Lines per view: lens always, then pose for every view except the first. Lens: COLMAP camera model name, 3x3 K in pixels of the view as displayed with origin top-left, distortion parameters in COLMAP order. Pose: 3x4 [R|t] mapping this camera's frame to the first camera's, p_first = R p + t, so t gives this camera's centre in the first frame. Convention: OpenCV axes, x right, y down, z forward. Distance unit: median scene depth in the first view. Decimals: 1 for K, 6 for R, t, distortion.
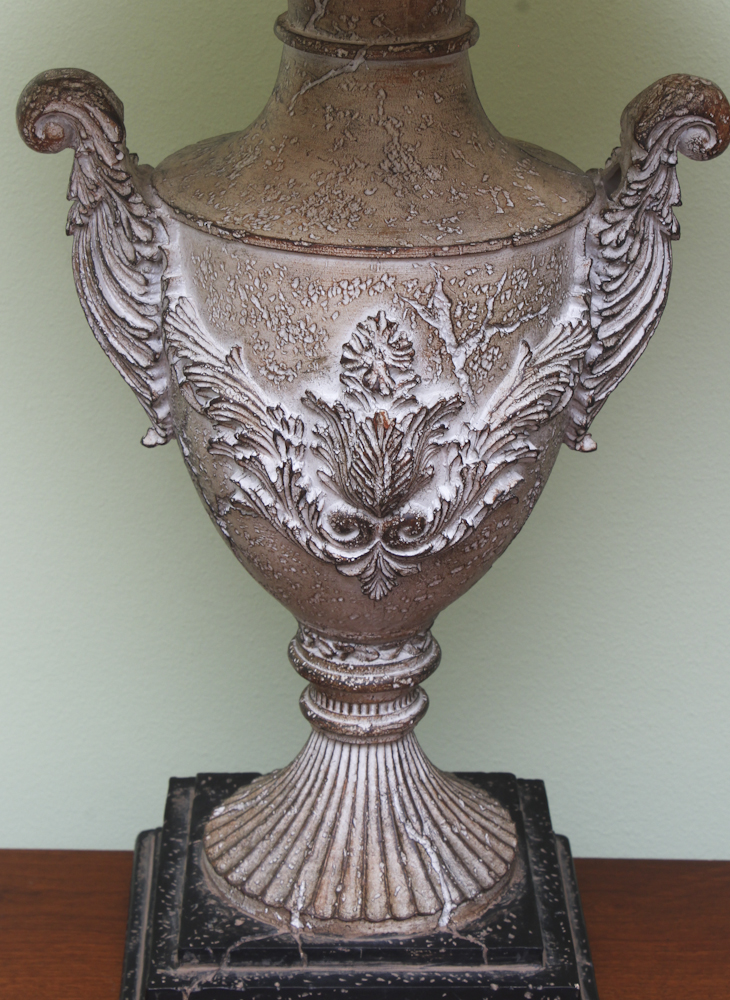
lens RADIAL K [[2798.4, 0, 355.3], [0, 2798.4, 478.7], [0, 0, 1]] dist [0.161386, 0.000000]
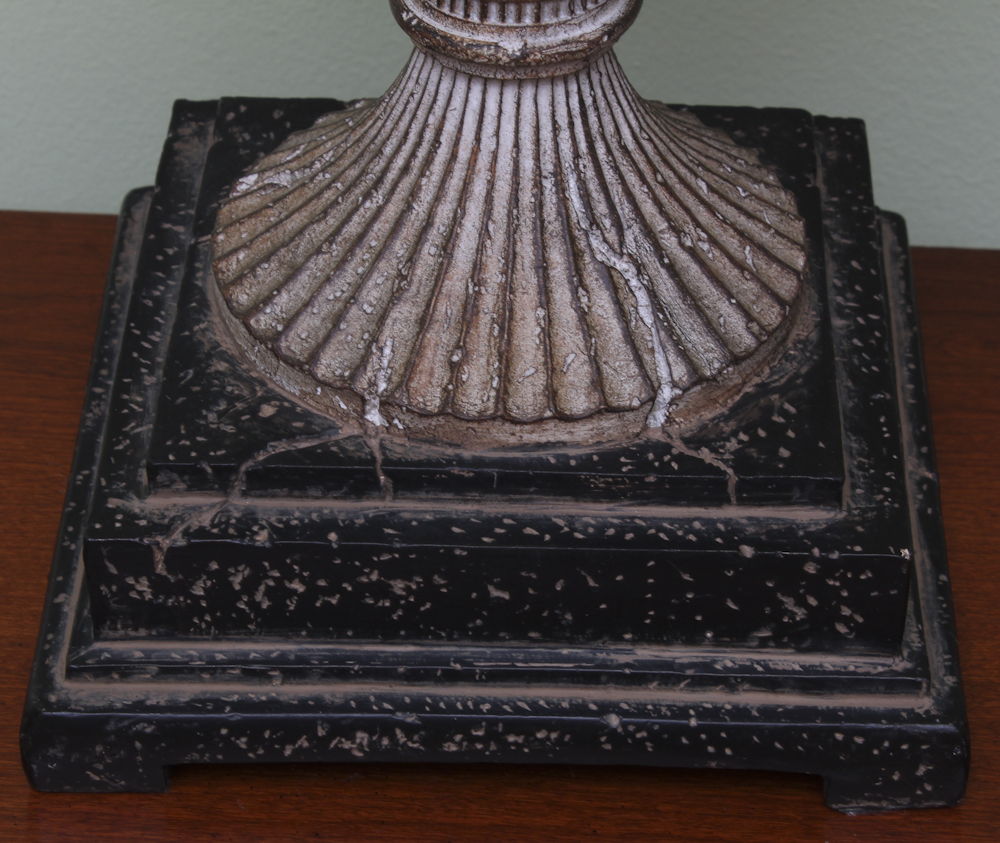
lens RADIAL K [[3305.1, 0, 498.8], [0, 3305.1, 426.1], [0, 0, 1]] dist [0.113686, 0.000000]
pose [[0.998670, 0.026966, -0.043939, 0.029018], [-0.014367, 0.964101, 0.265147, -0.004269], [0.049512, -0.264163, 0.963206, 0.401720]]
